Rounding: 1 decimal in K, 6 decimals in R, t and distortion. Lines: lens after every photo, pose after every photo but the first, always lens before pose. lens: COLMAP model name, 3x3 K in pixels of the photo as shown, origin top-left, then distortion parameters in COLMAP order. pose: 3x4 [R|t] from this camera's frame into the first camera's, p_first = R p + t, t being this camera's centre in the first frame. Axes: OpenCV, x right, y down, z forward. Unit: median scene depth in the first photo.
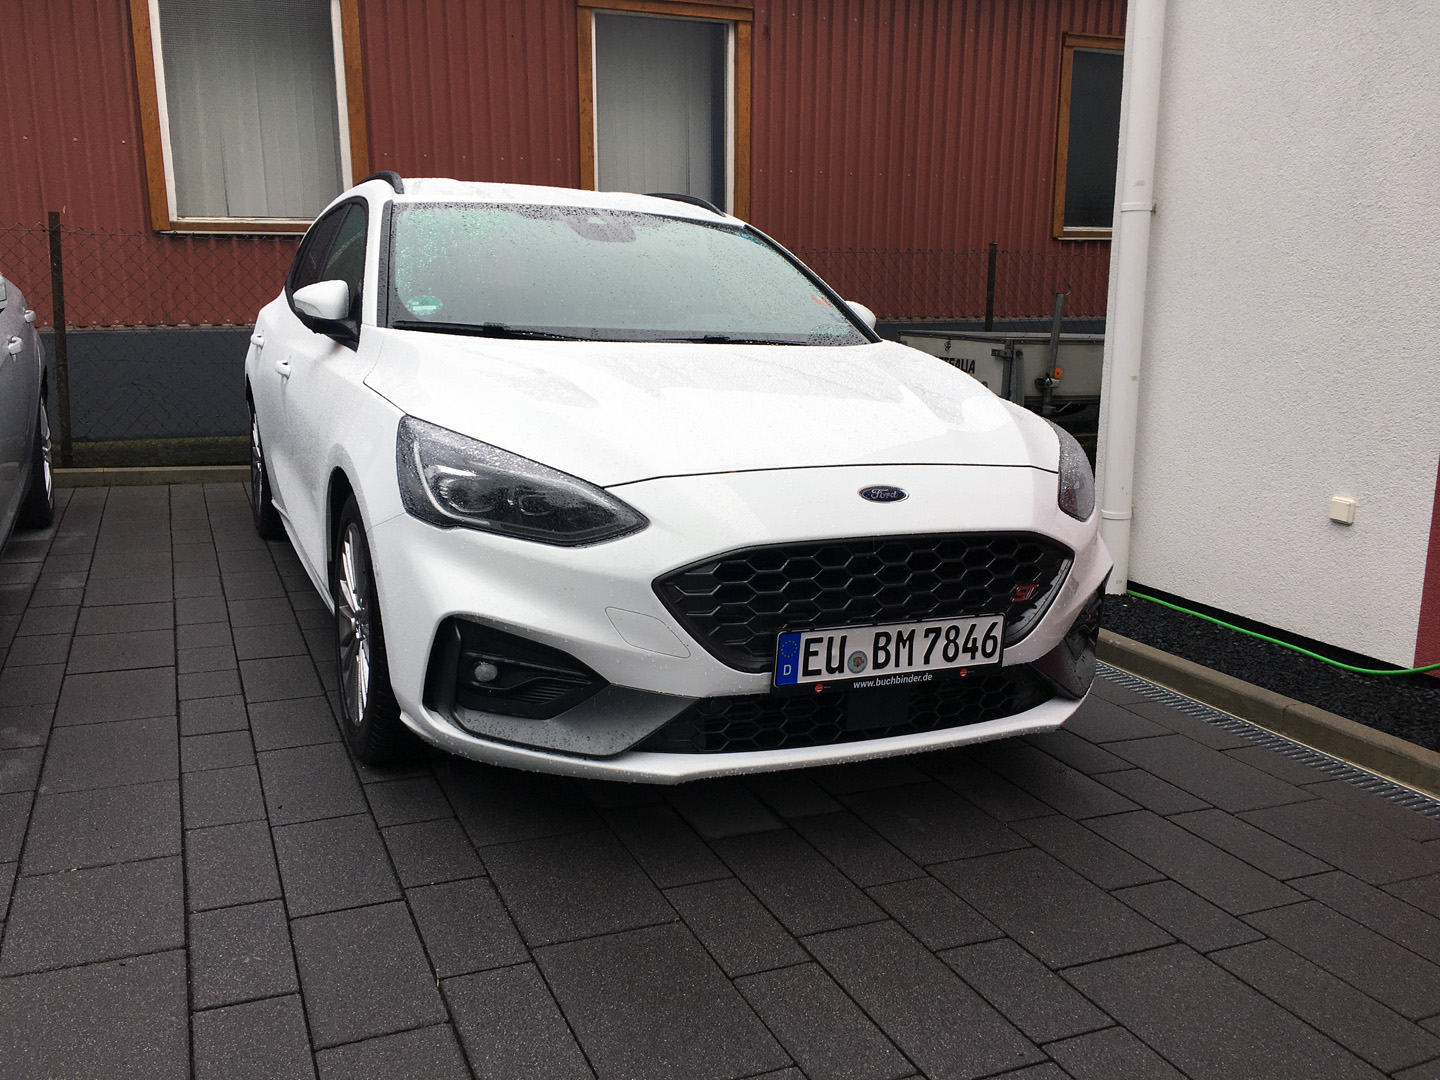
lens RADIAL K [[1234.7, 0, 720.0], [0, 1234.7, 540.0], [0, 0, 1]] dist [0.089092, -0.131977]
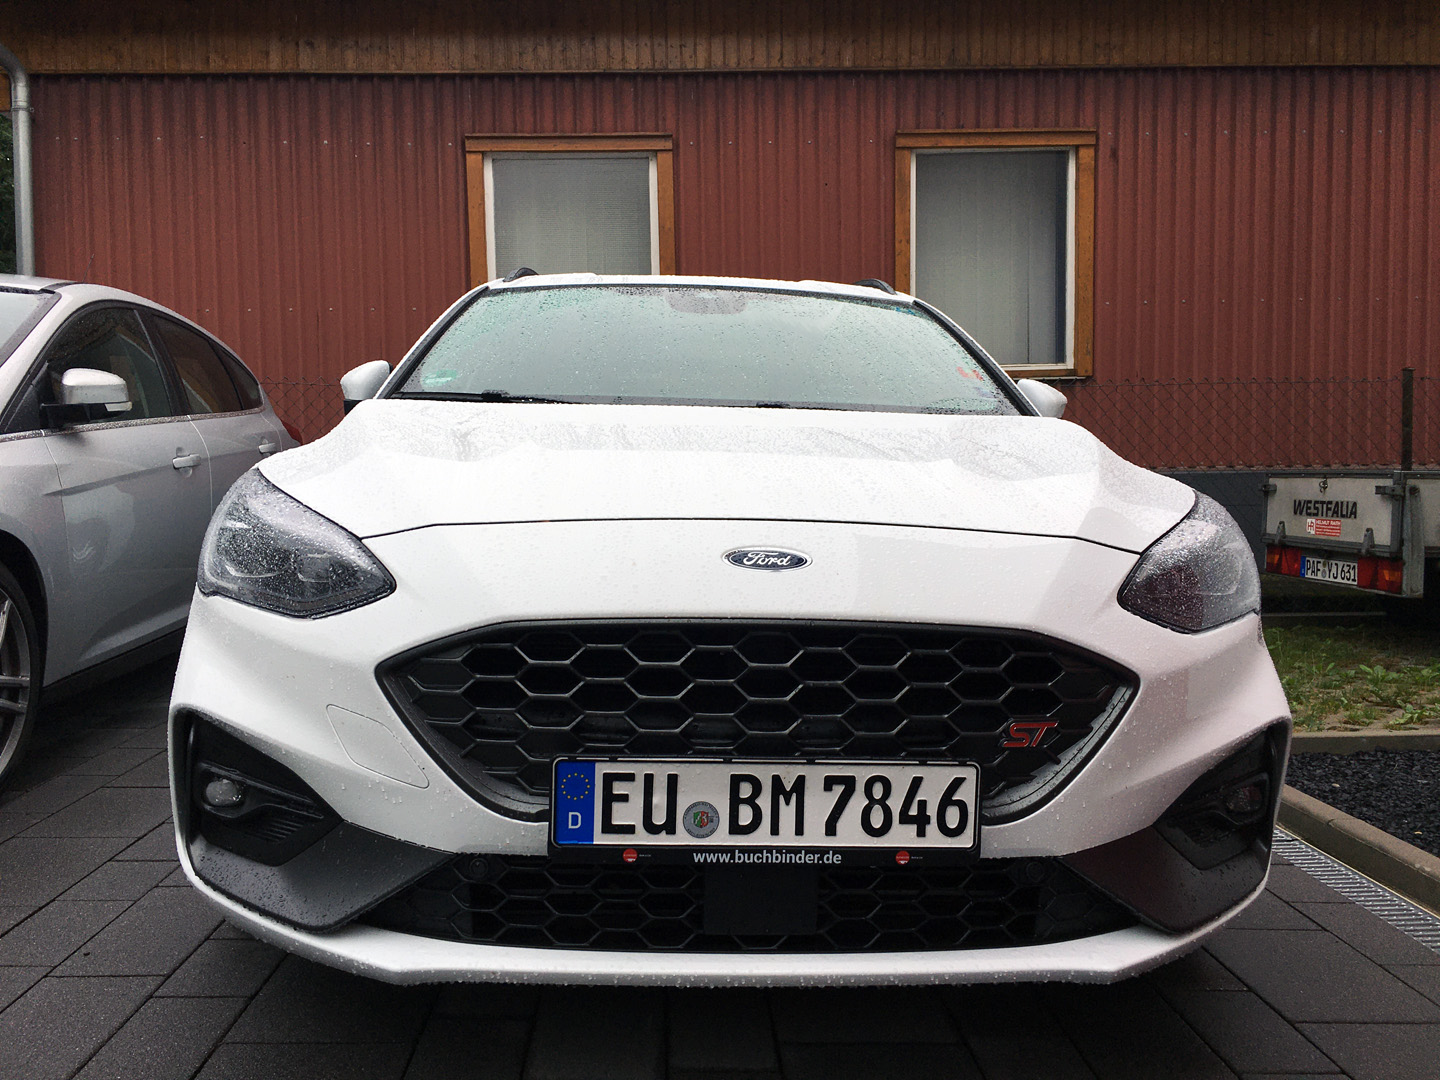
lens RADIAL K [[1234.7, 0, 720.0], [0, 1234.7, 540.0], [0, 0, 1]] dist [0.089092, -0.131977]
pose [[0.931813, 0.001801, -0.362935, 0.340411], [-0.058517, 0.987650, -0.145338, 0.048004], [0.358191, 0.156666, 0.920410, 0.390560]]
